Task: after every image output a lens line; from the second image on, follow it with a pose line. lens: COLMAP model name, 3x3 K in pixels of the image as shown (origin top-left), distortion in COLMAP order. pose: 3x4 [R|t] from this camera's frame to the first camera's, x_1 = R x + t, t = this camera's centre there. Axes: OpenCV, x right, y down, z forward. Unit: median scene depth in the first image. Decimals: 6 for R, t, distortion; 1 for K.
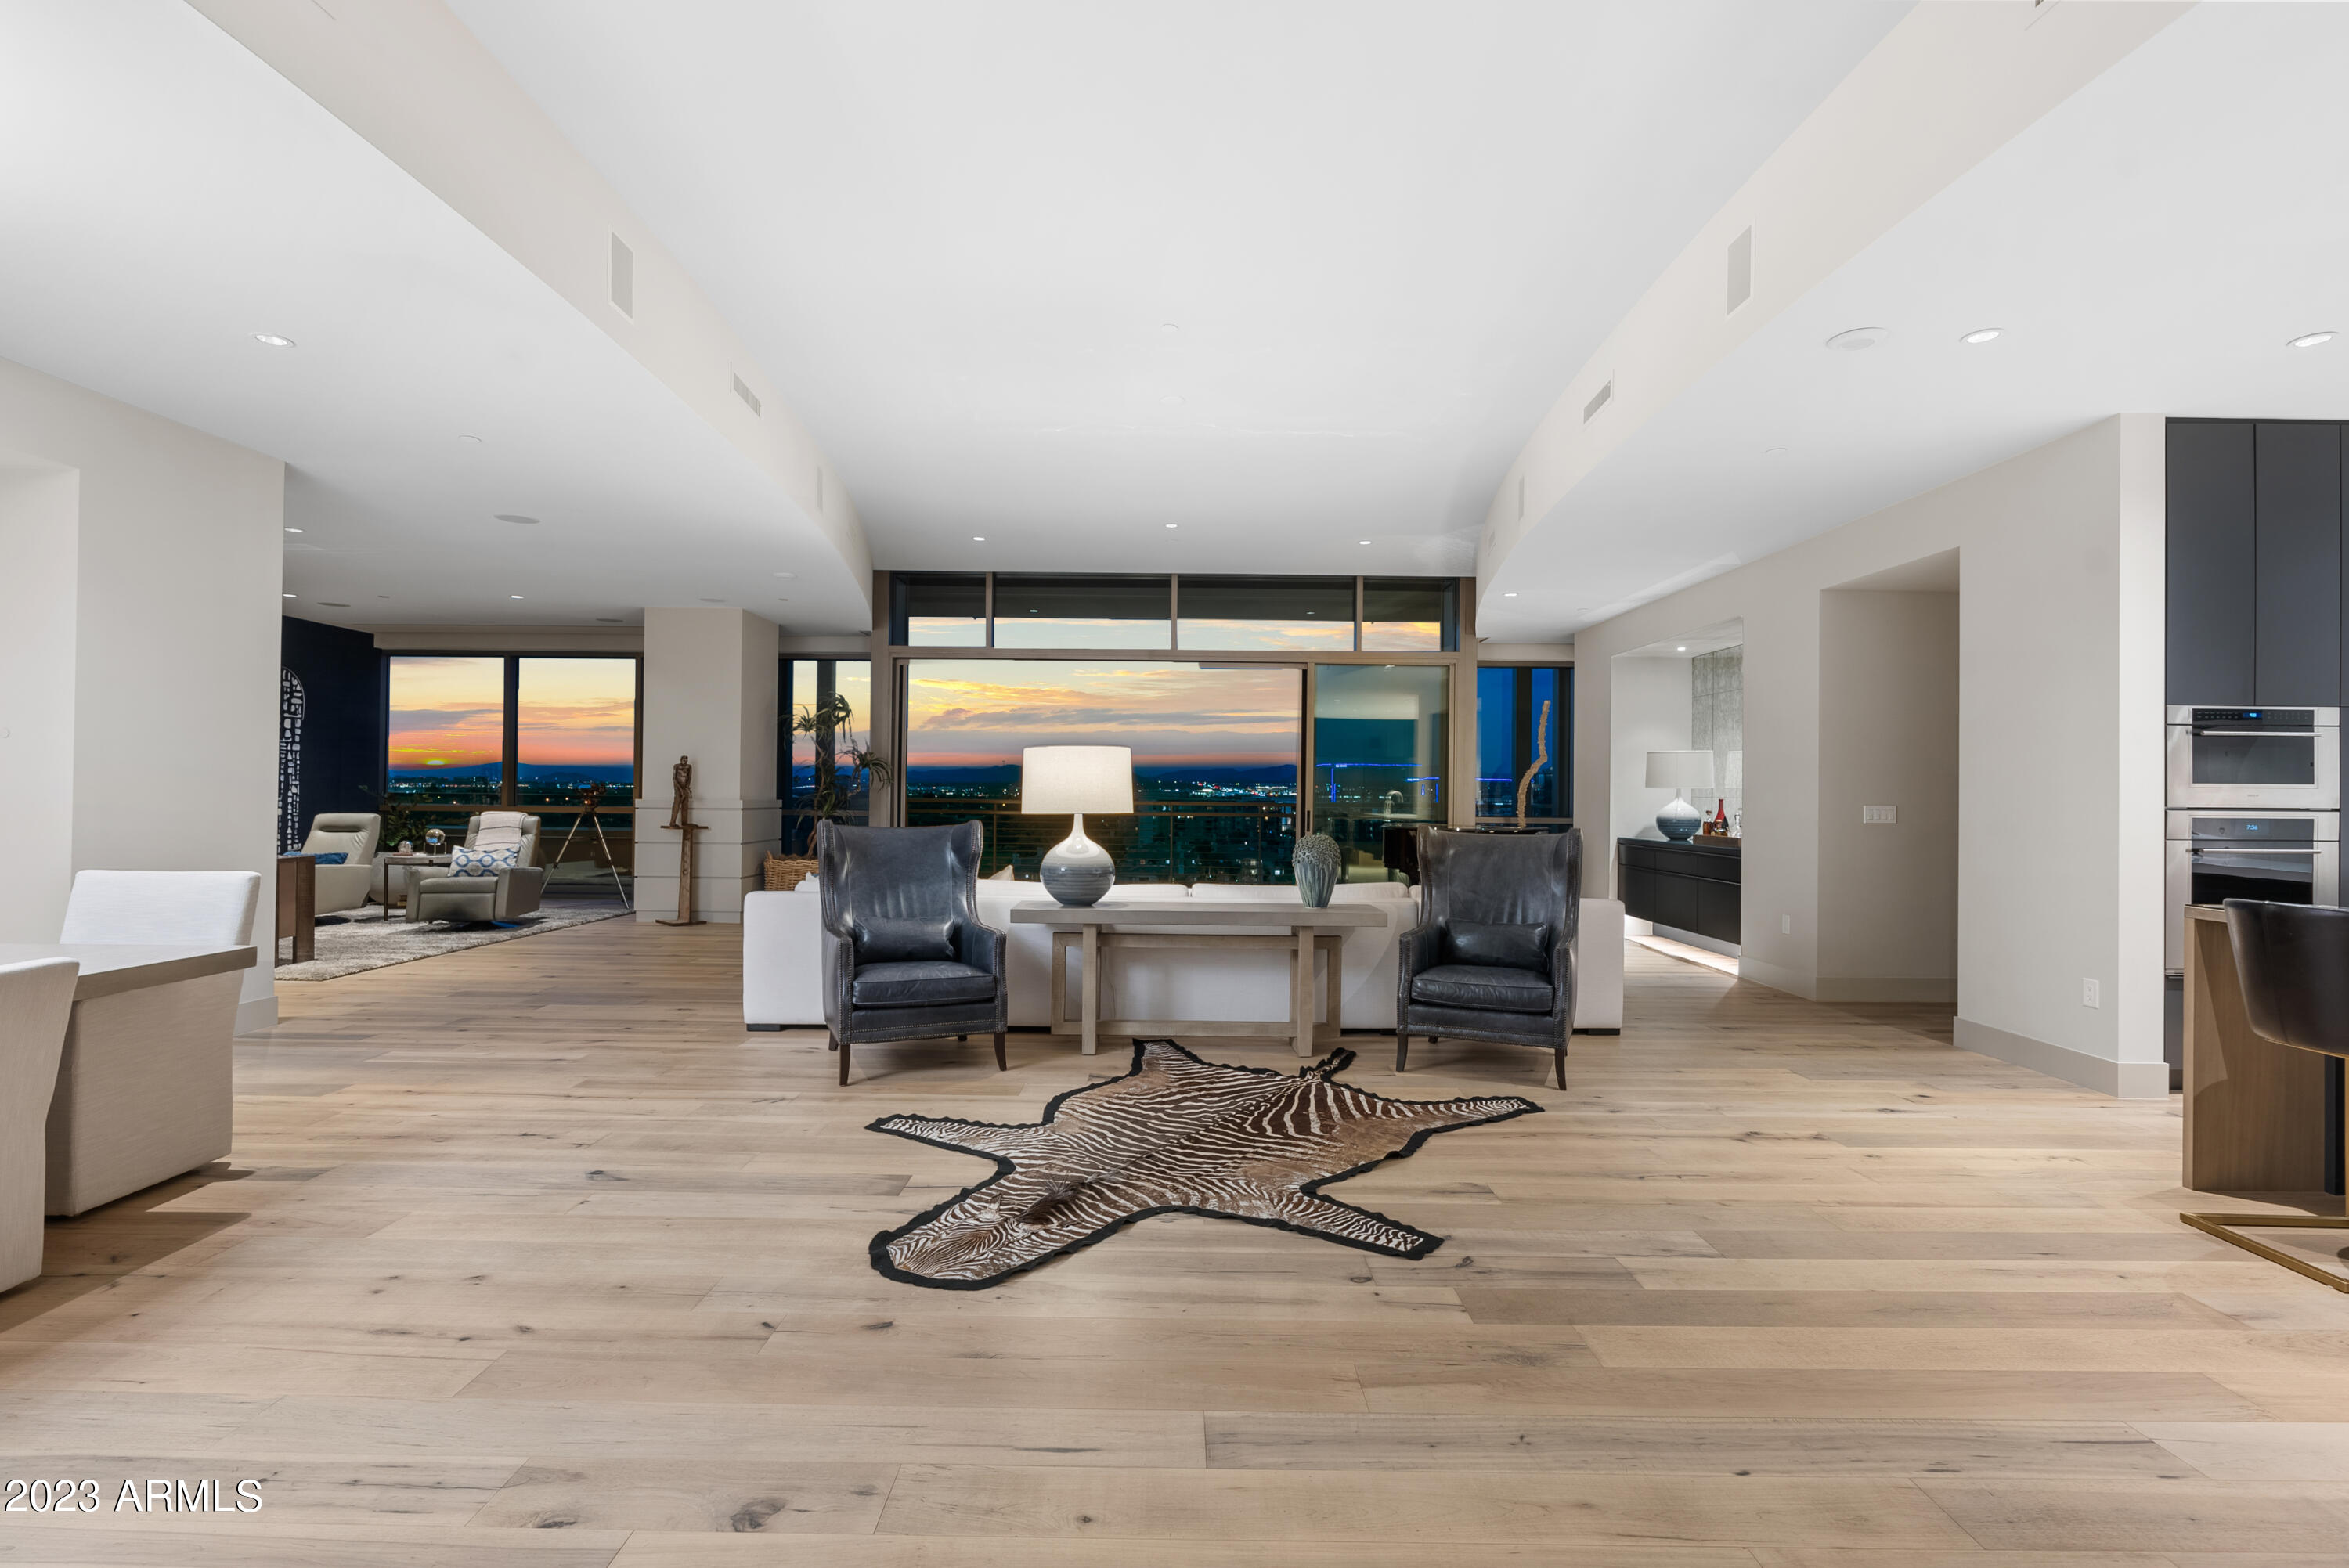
lens RADIAL K [[1062.5, 0, 1182.9], [0, 1062.5, 783.8], [0, 0, 1]] dist [-0.006575, 0.000224]
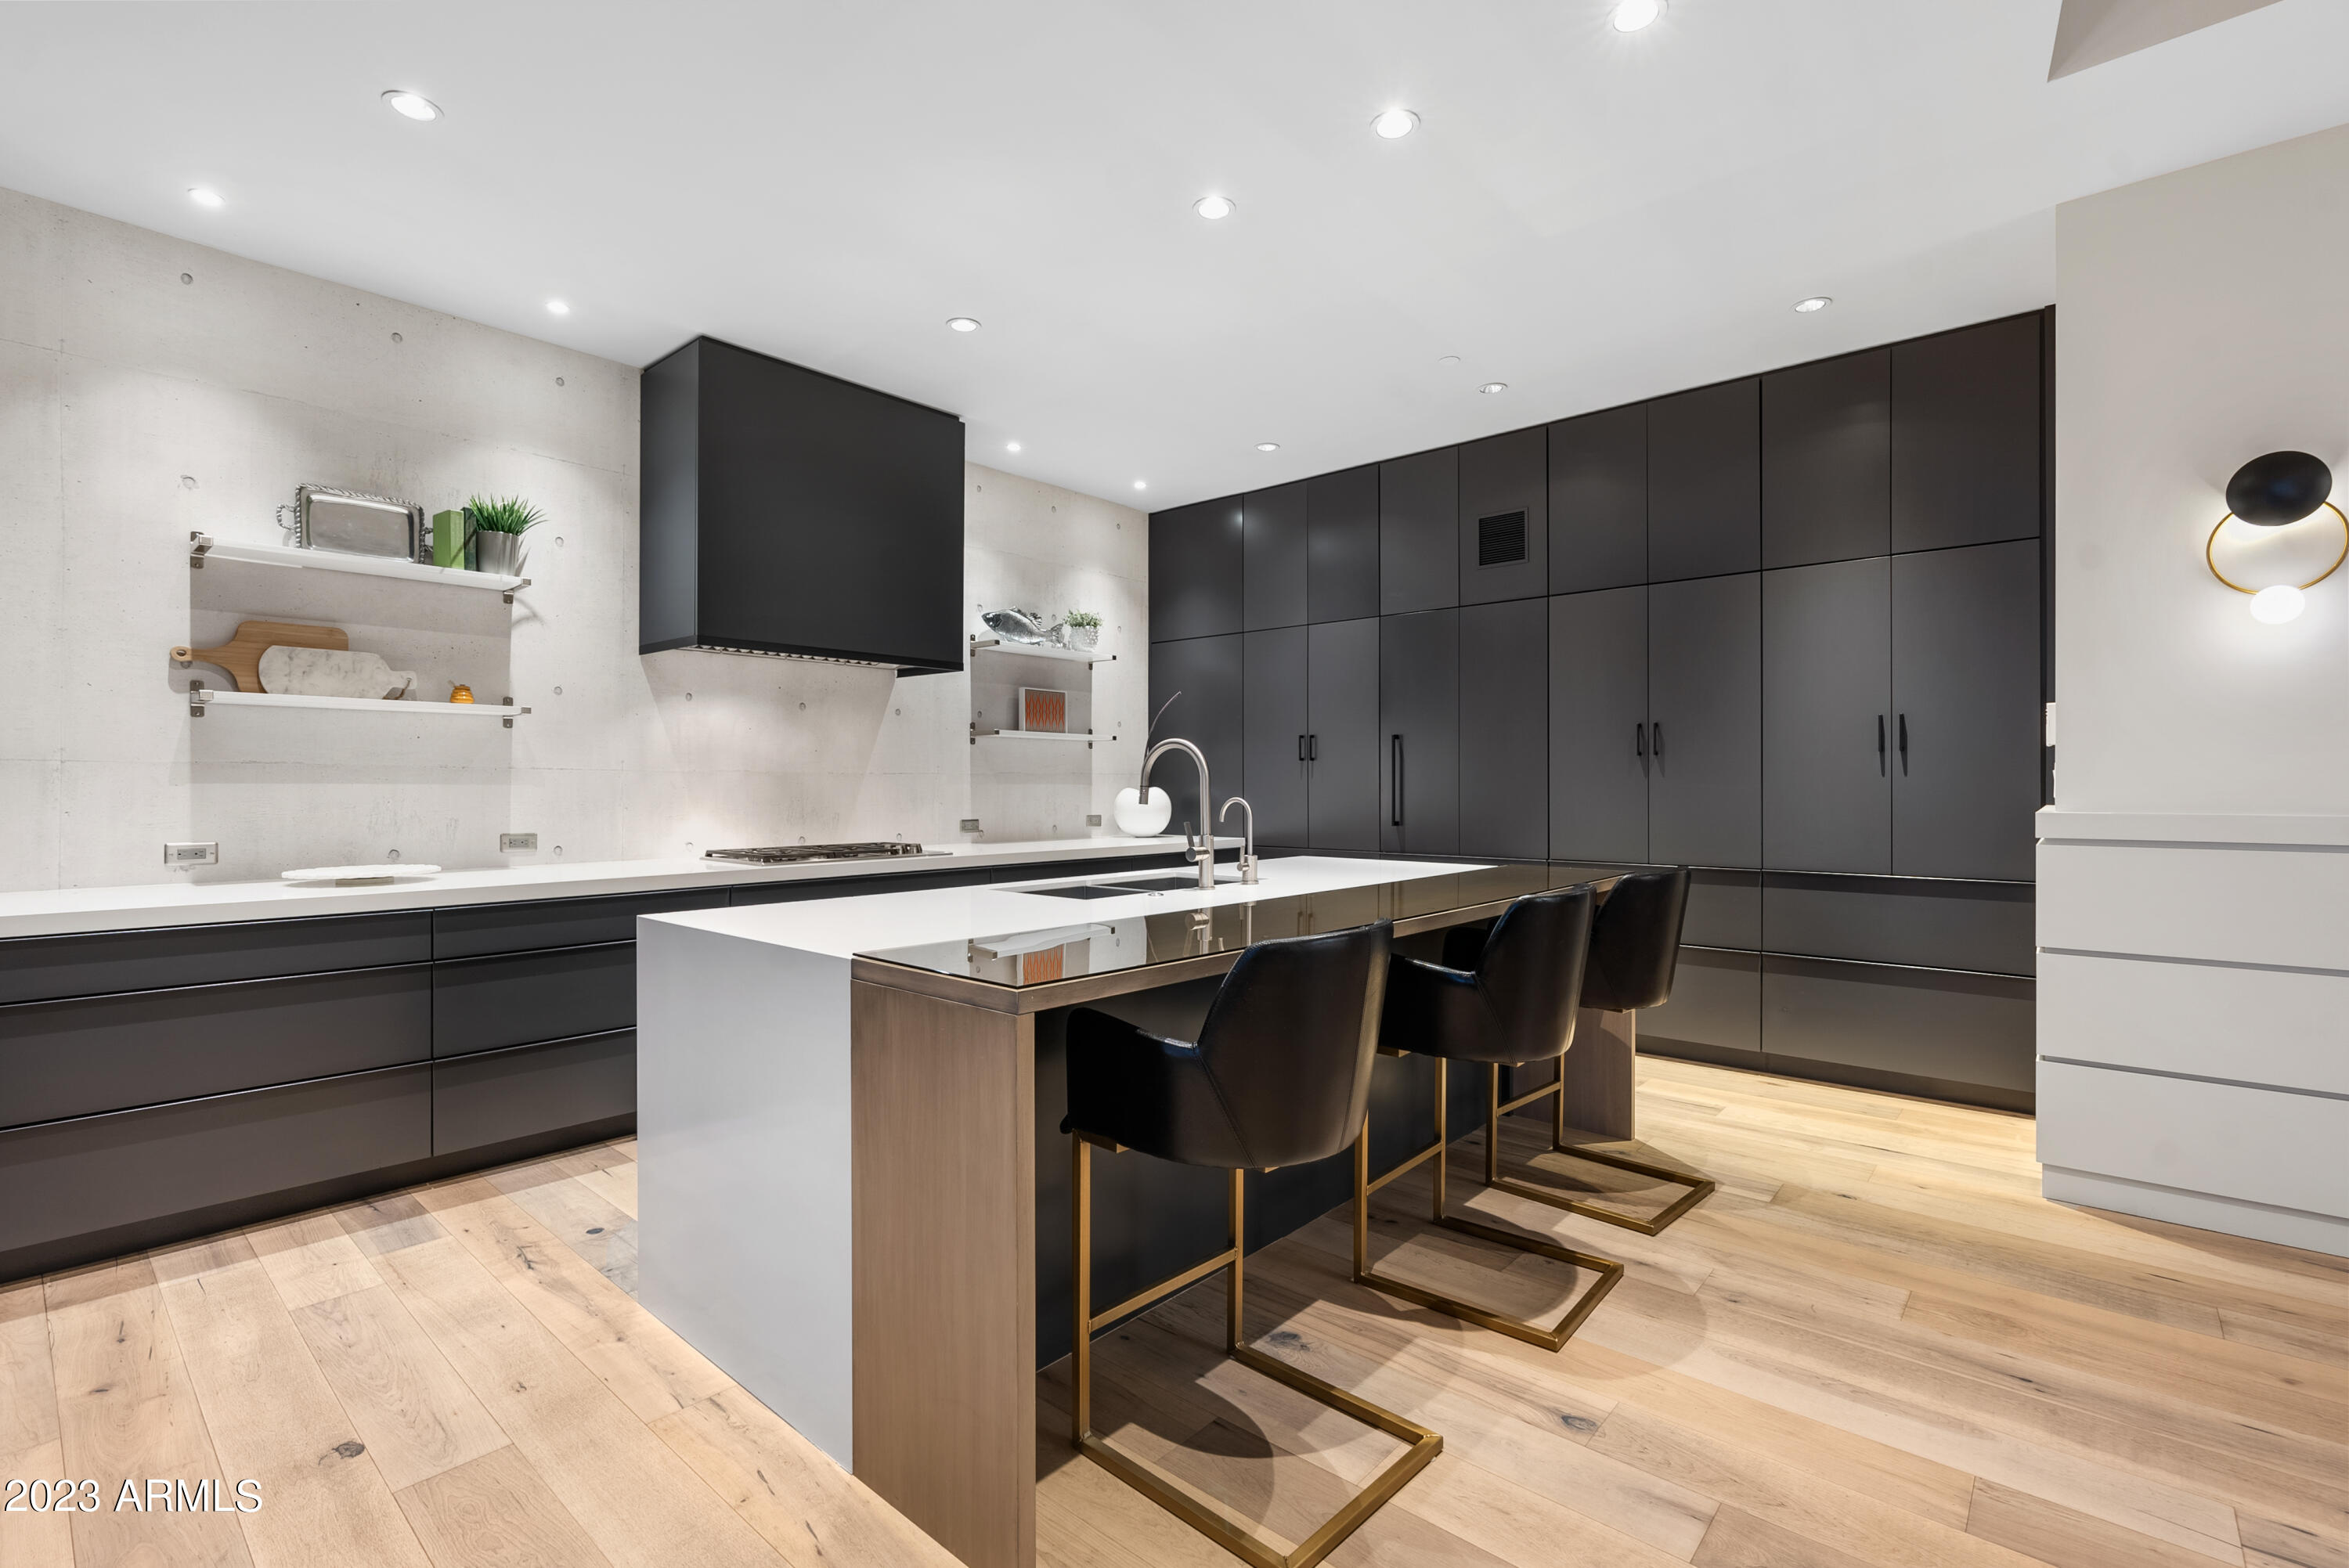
lens RADIAL K [[1062.5, 0, 1174.8], [0, 1062.5, 784.1], [0, 0, 1]] dist [-0.006575, 0.000224]
pose [[-0.746009, -0.009226, 0.665872, 0.448913], [-0.012971, 0.999916, -0.000677, 0.021761], [-0.665810, -0.009143, -0.746066, 0.973148]]
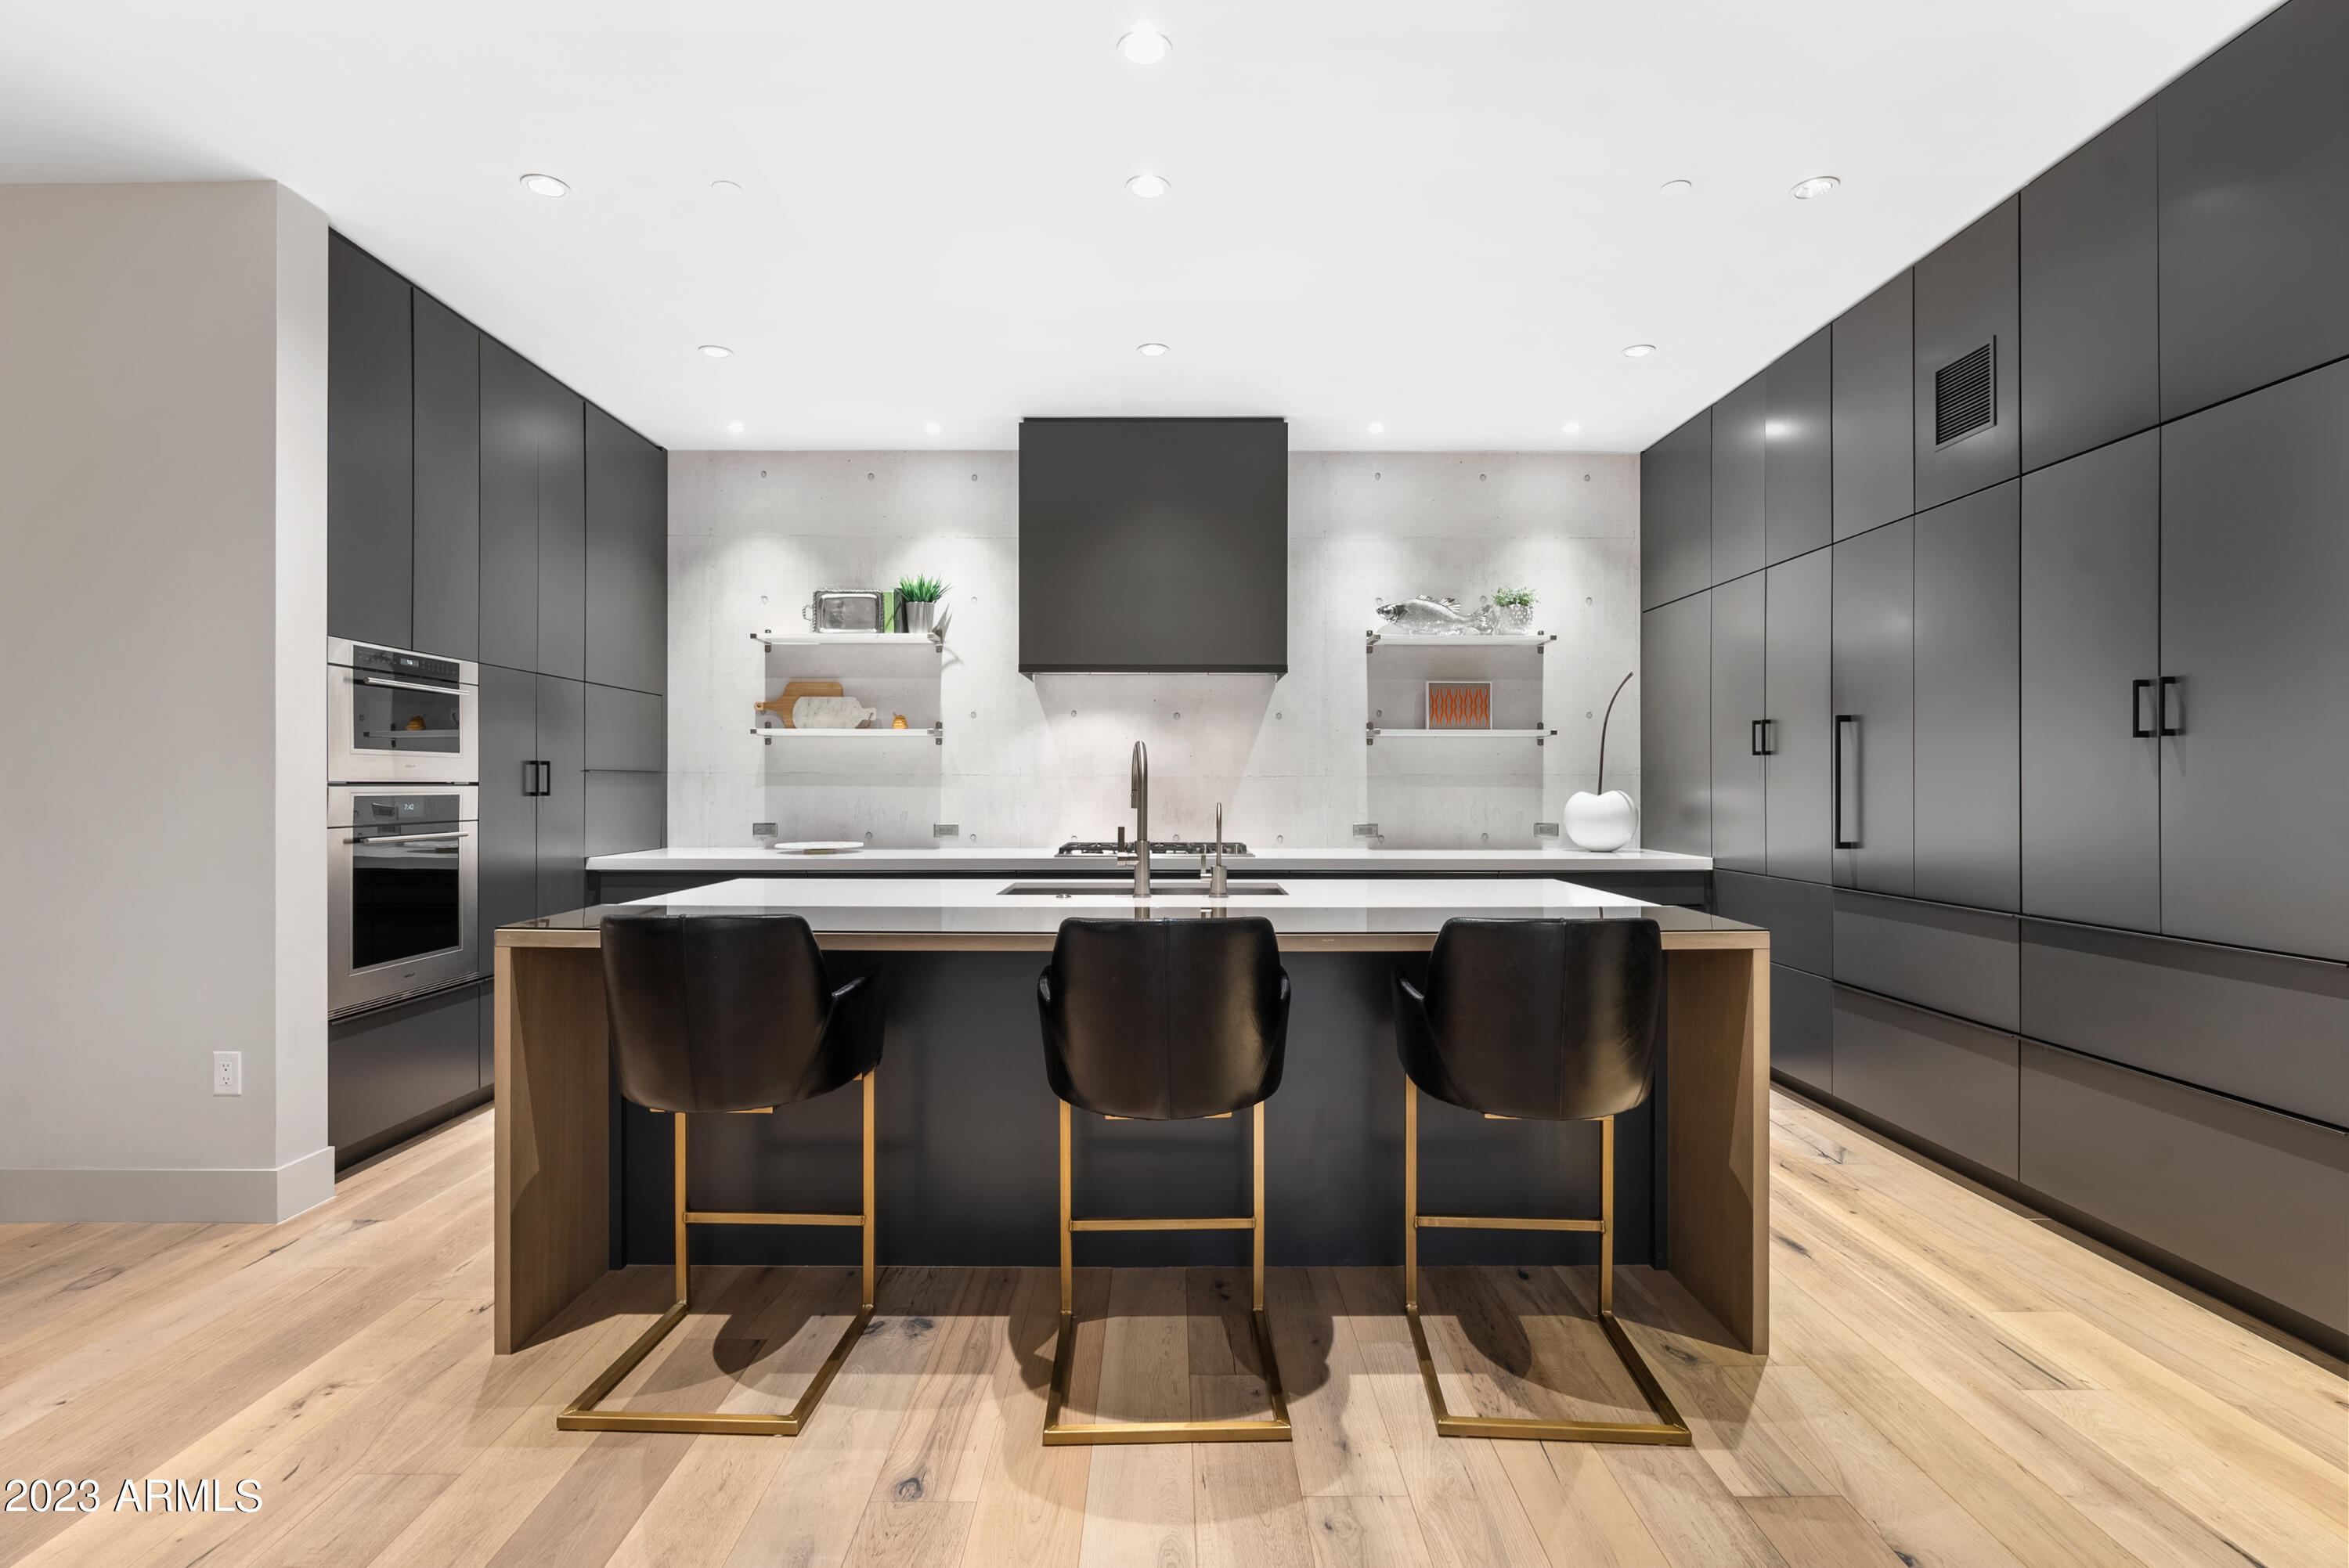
lens RADIAL K [[1141.4, 0, 1173.4], [0, 1141.4, 783.6], [0, 0, 1]] dist [-0.009029, 0.001376]
pose [[0.013879, -0.009038, 0.999863, 0.185690], [-0.009344, 0.999914, 0.009168, 0.011307], [-0.999860, -0.009470, 0.013794, 0.427648]]
